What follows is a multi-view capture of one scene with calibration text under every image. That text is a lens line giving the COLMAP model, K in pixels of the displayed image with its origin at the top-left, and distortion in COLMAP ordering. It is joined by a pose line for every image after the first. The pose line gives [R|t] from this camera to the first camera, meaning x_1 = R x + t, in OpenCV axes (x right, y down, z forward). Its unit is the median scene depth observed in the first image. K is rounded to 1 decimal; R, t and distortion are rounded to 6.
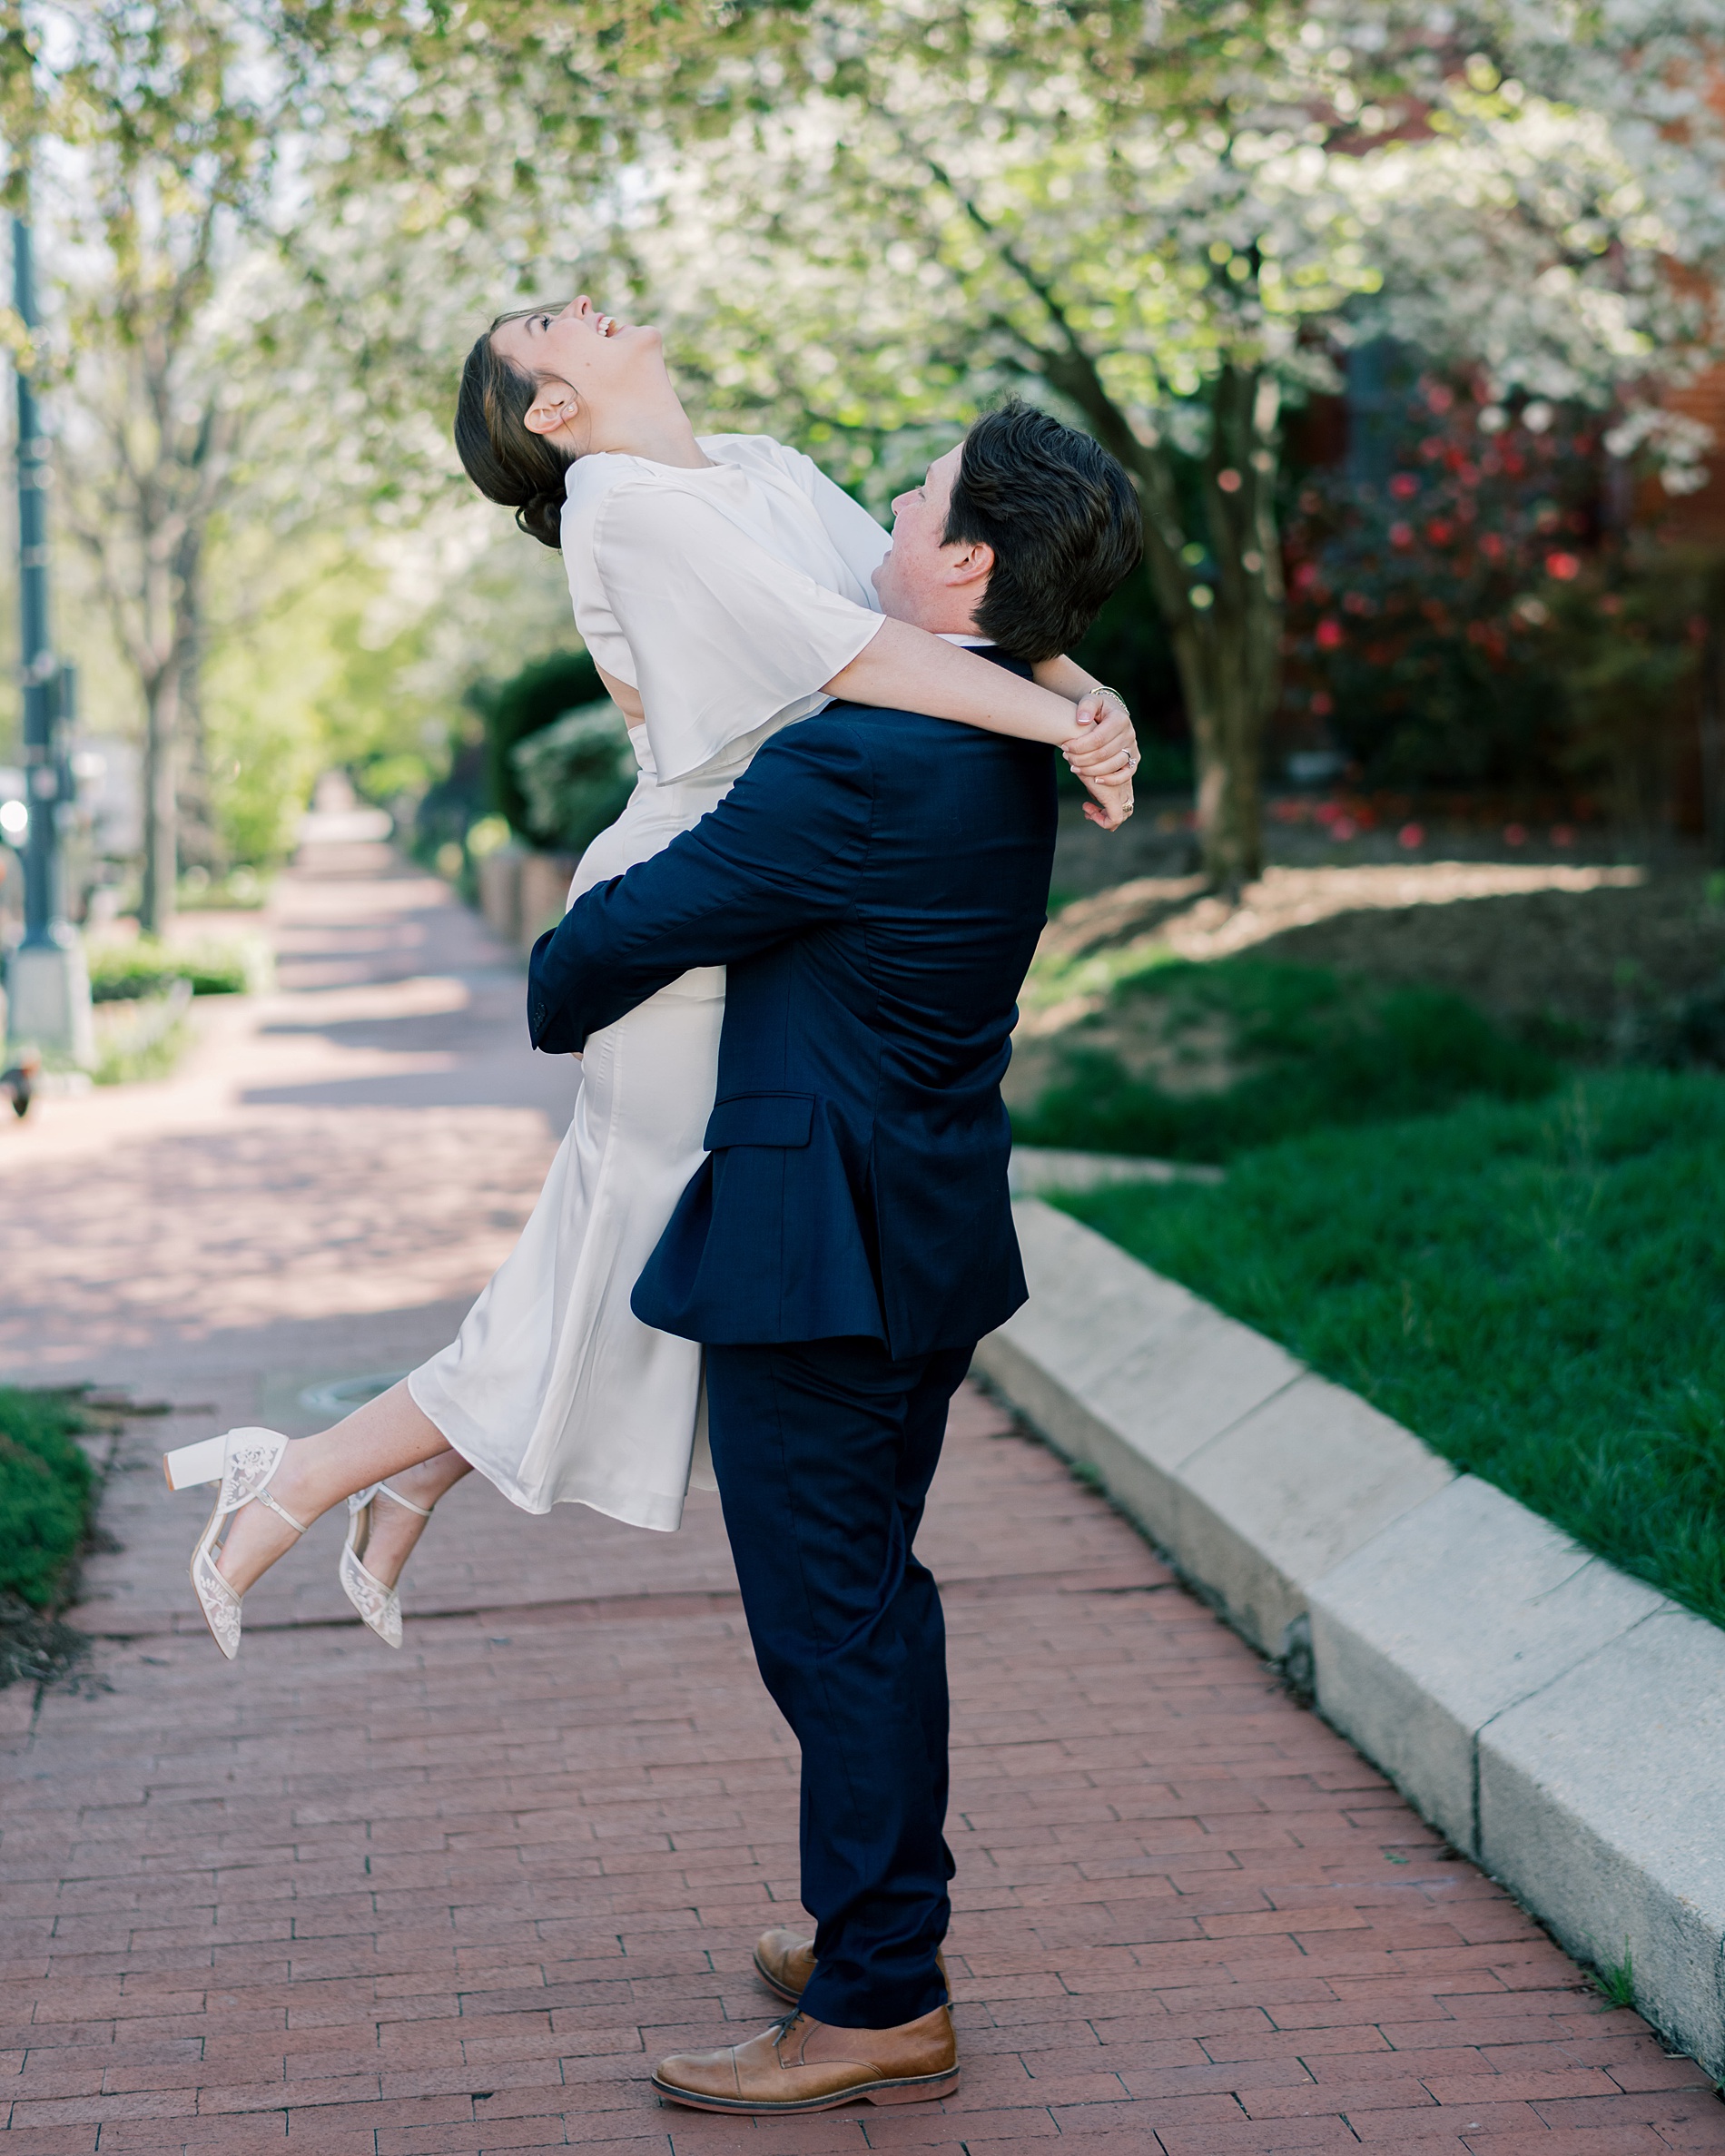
lens RADIAL K [[4360.1, 0, 862.5], [0, 4360.1, 1078.0], [0, 0, 1]] dist [-0.008010, 0.177757]
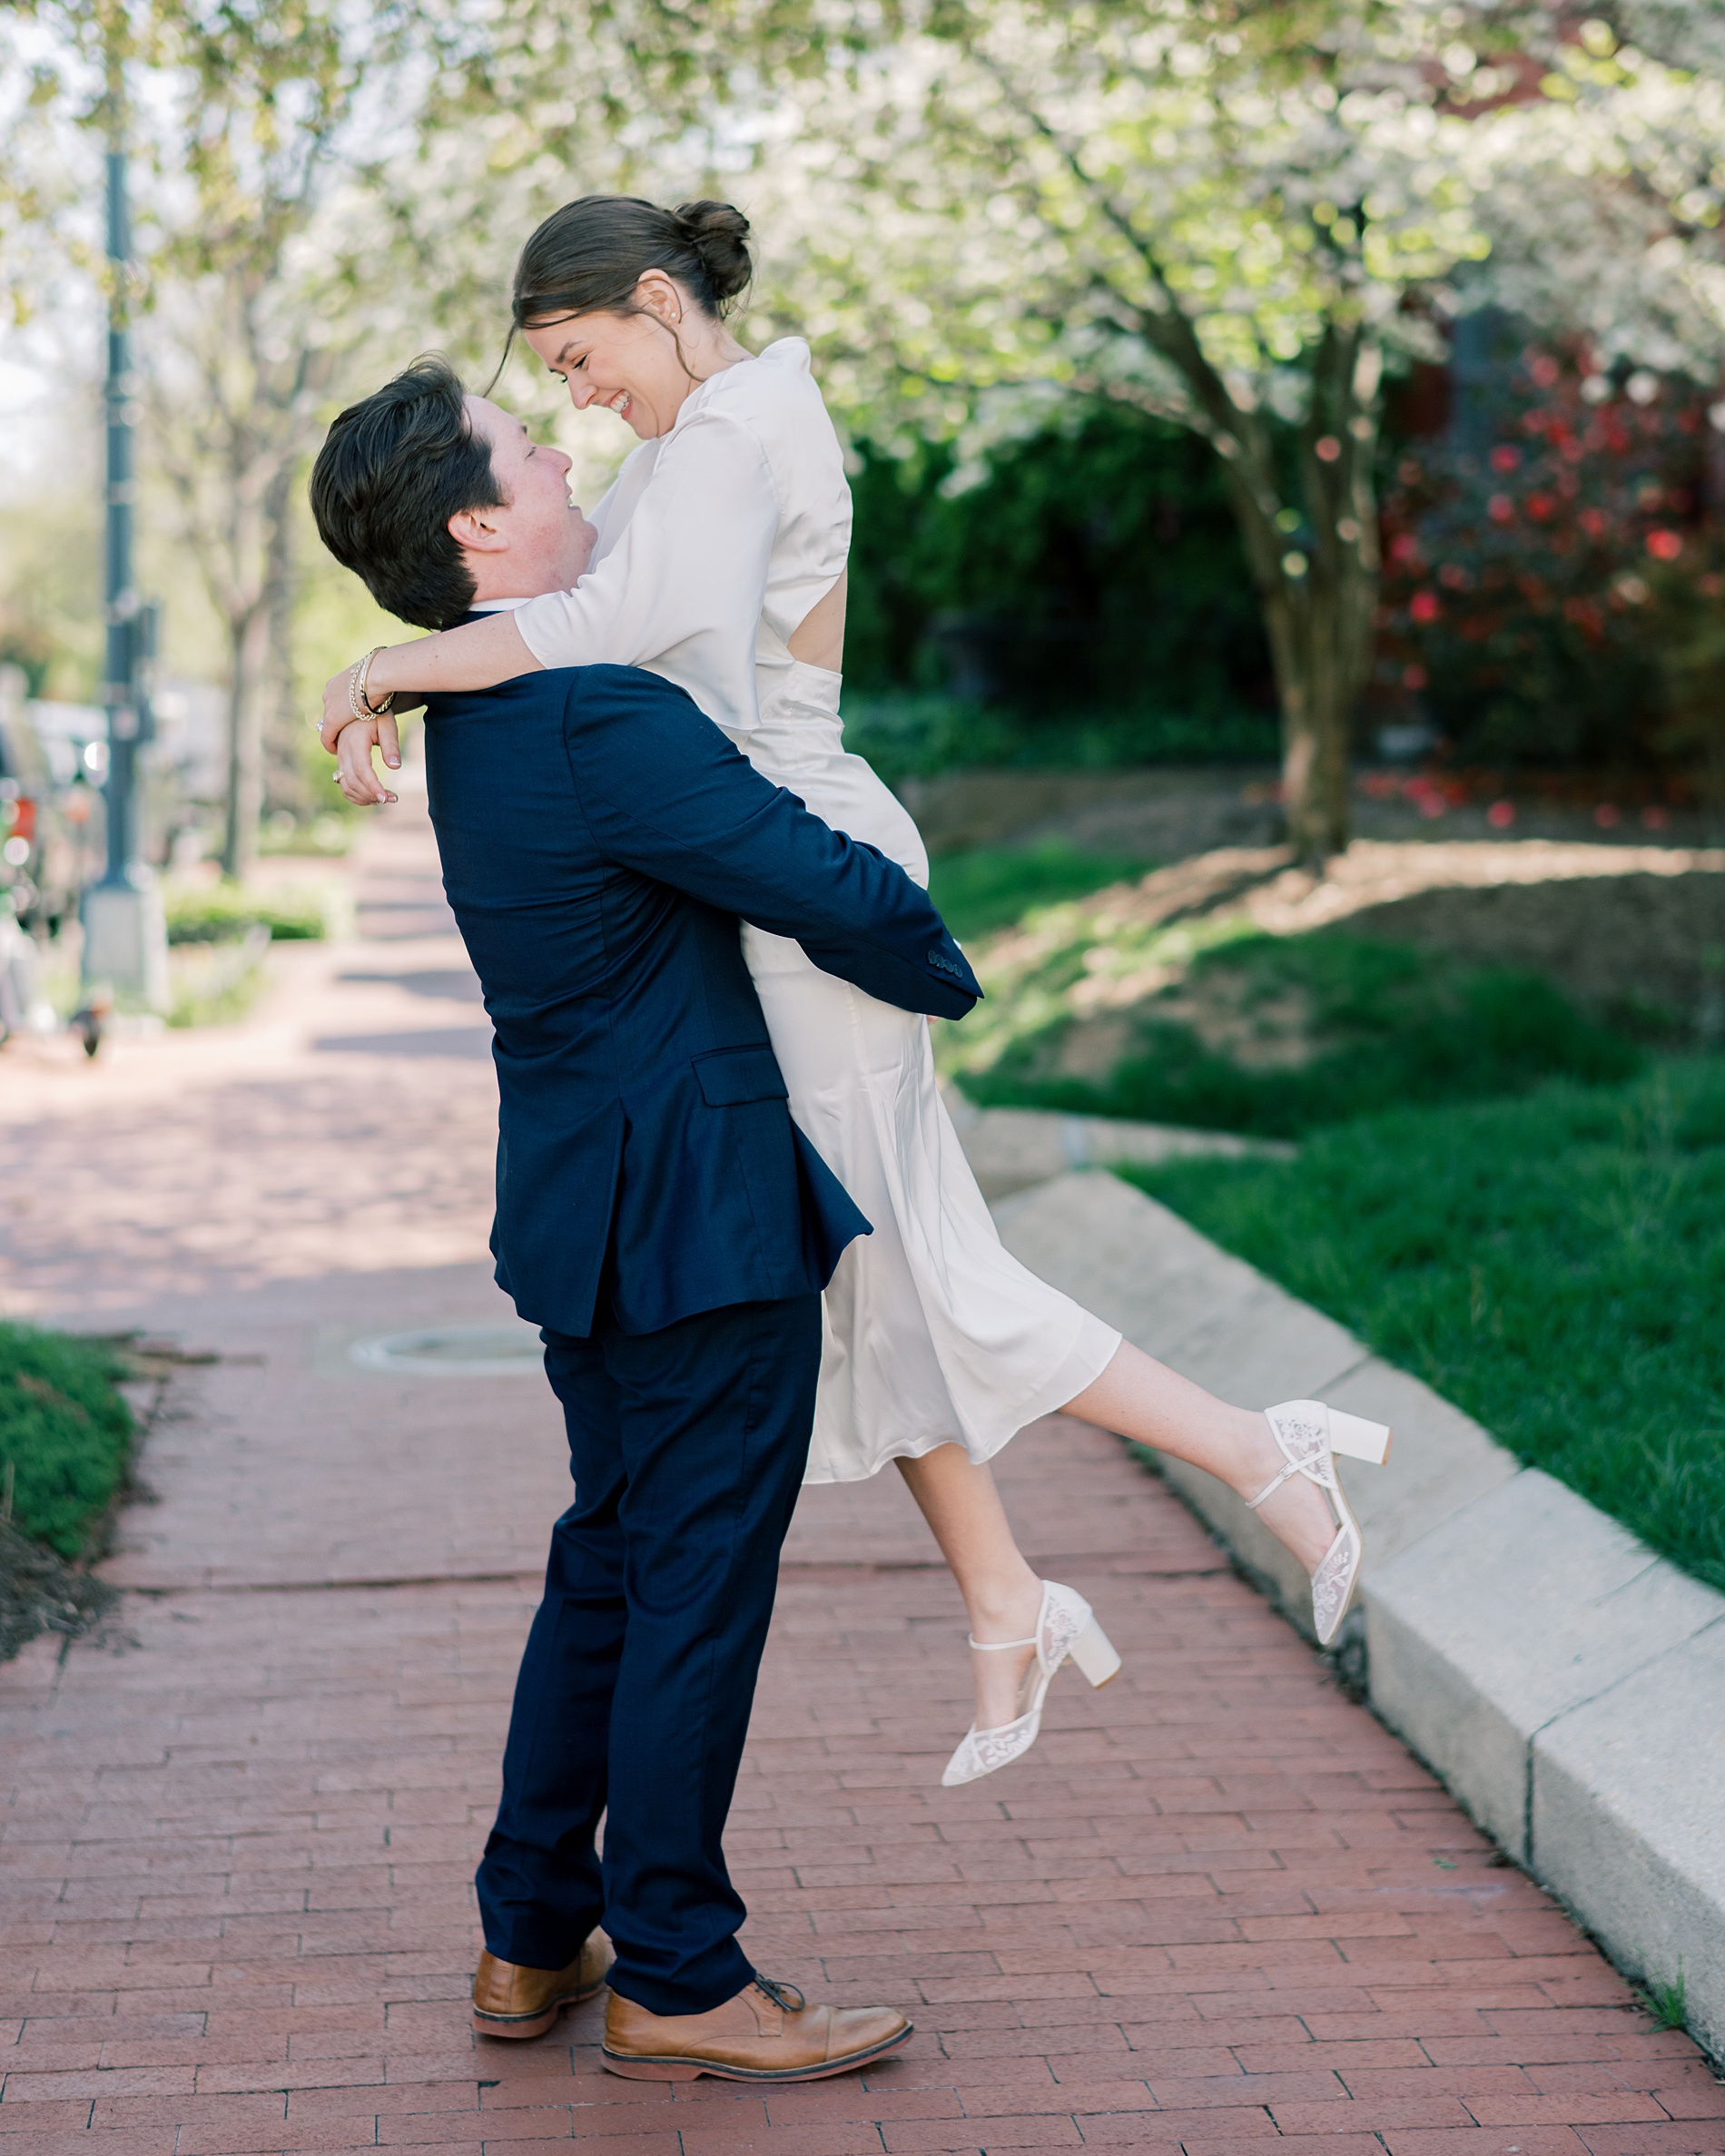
lens RADIAL K [[4339.1, 0, 881.3], [0, 4339.1, 1149.4], [0, 0, 1]] dist [0.003431, 0.128325]
pose [[0.999472, 0.028841, -0.014958, 0.005417], [-0.028462, 0.999282, 0.024995, -0.000206], [0.015668, -0.024556, 0.999576, 0.028357]]
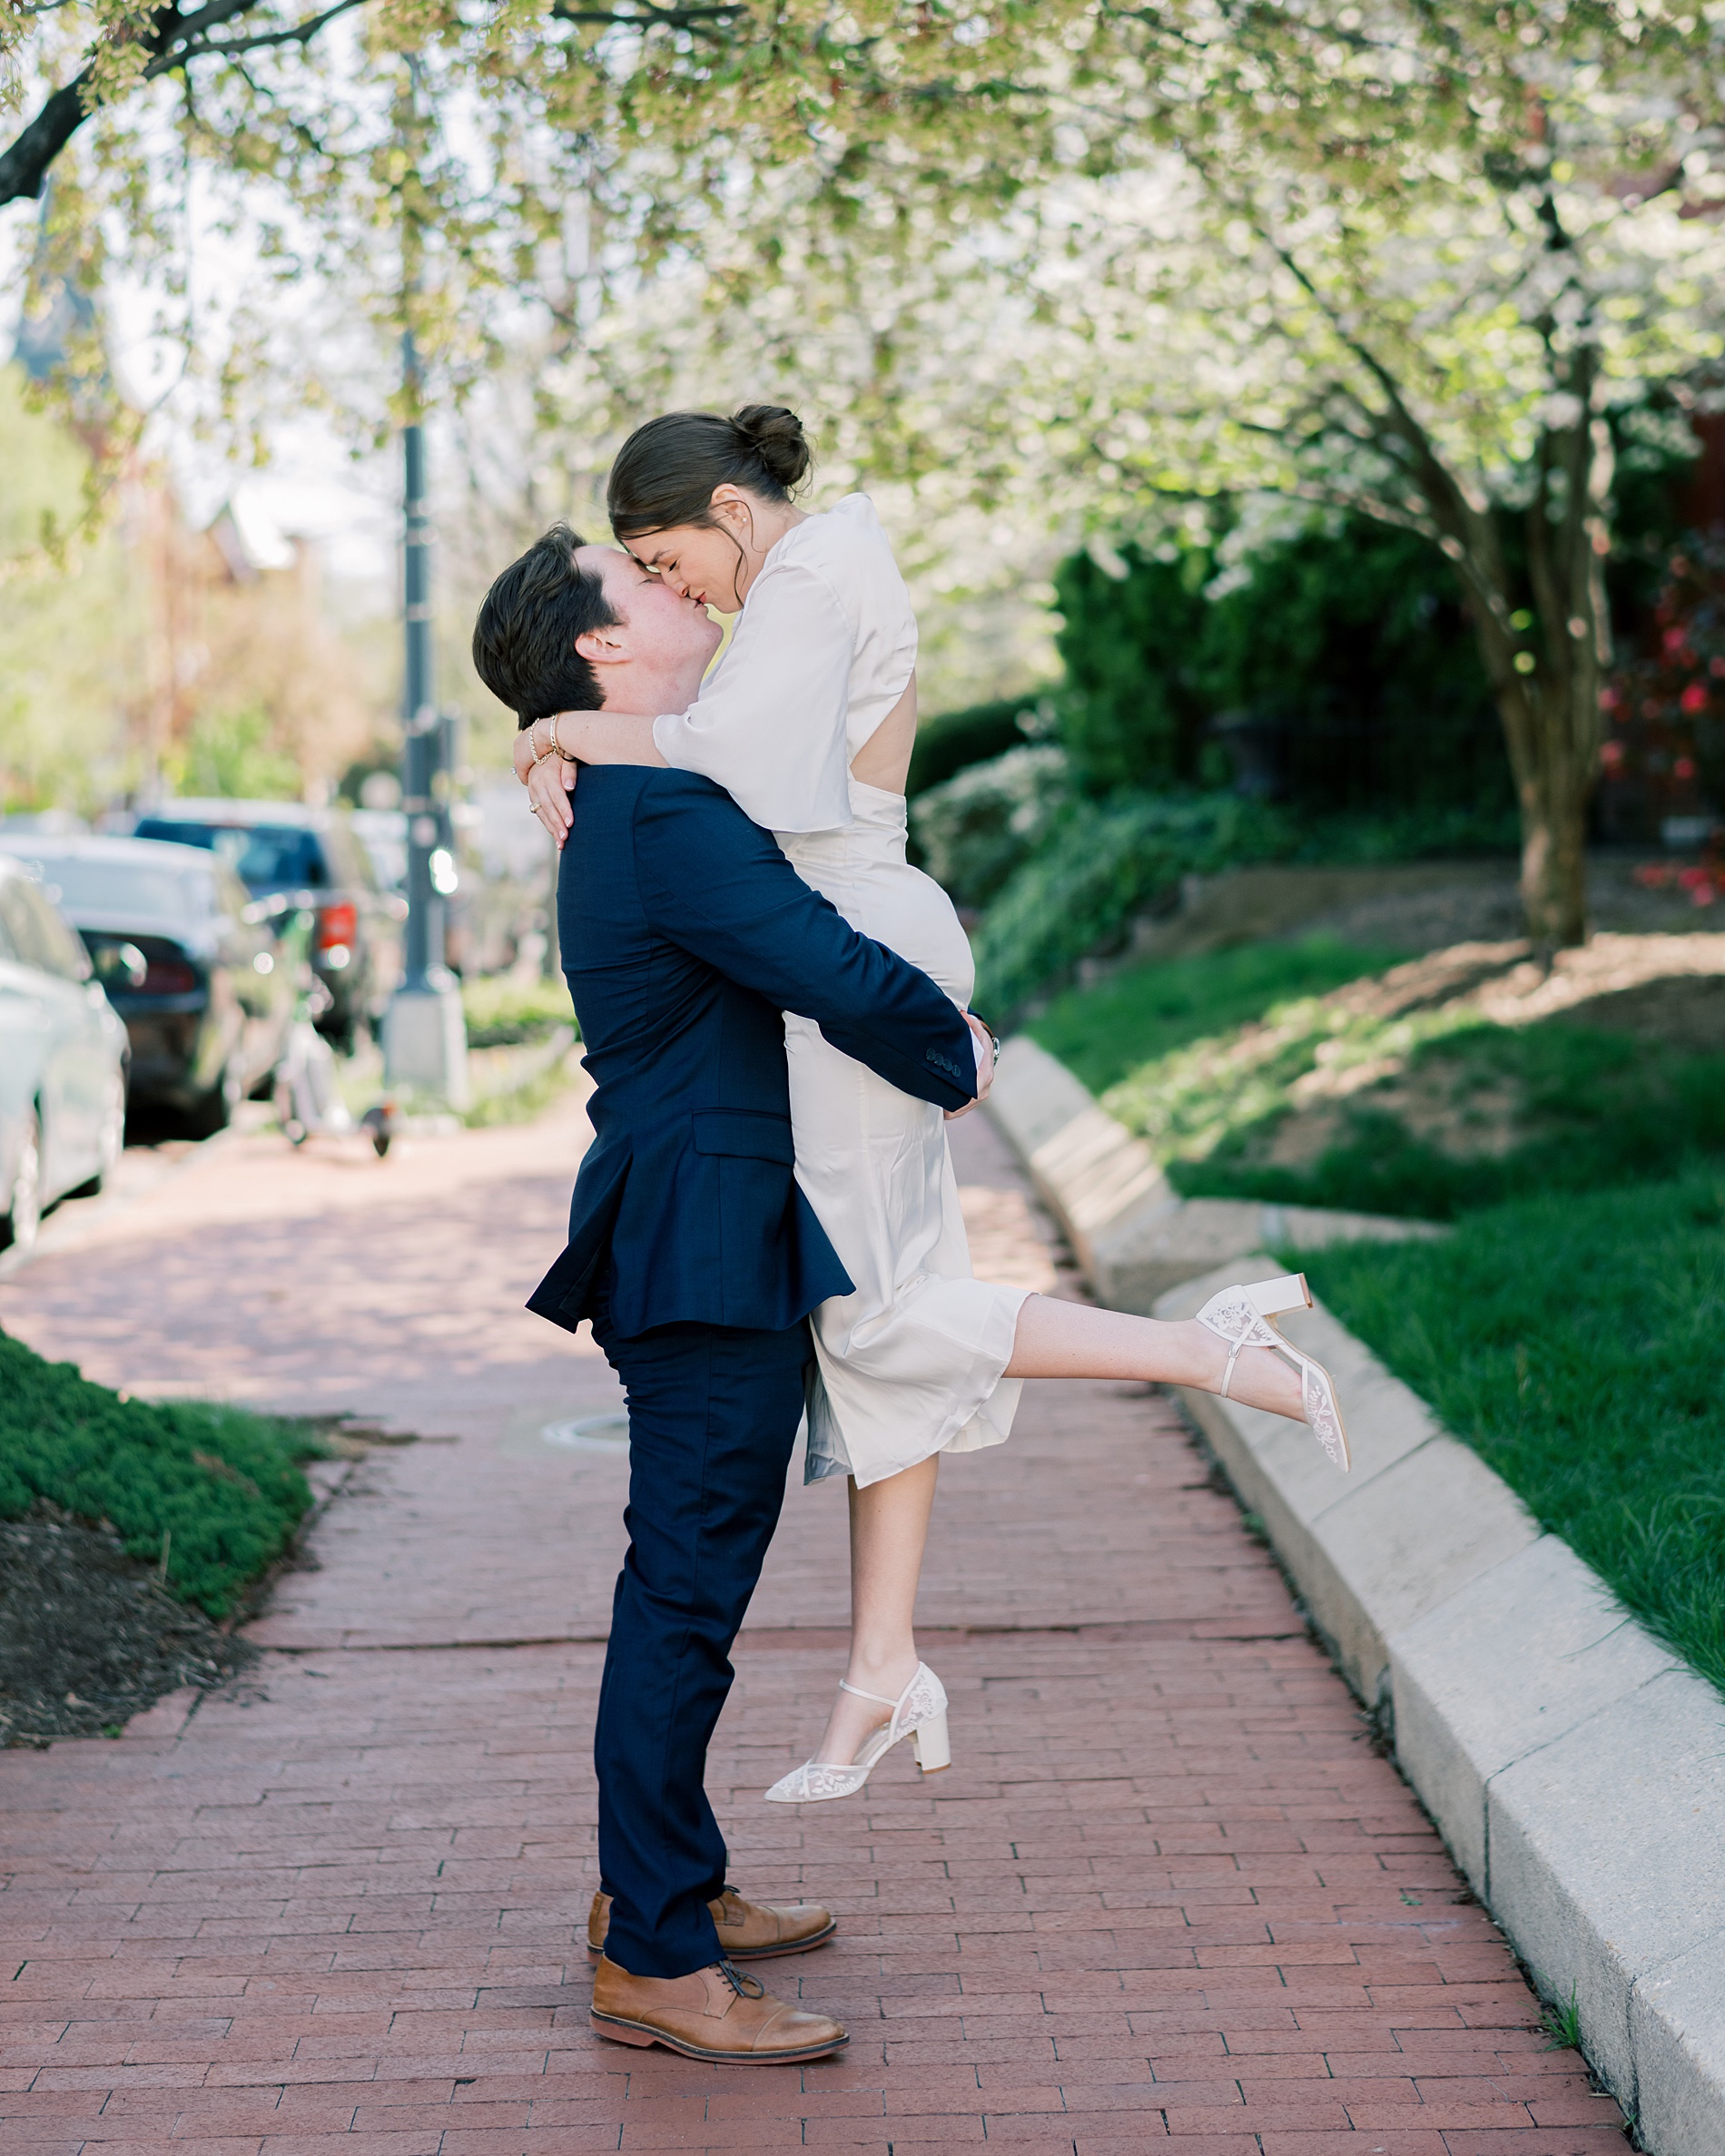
lens RADIAL K [[4378.0, 0, 859.4], [0, 4378.0, 1132.5], [0, 0, 1]] dist [0.002690, 0.106149]
pose [[0.993126, 0.020020, -0.115325, 0.083490], [-0.019956, 0.999799, 0.001709, -0.001510], [0.115336, 0.000604, 0.993326, -0.034683]]
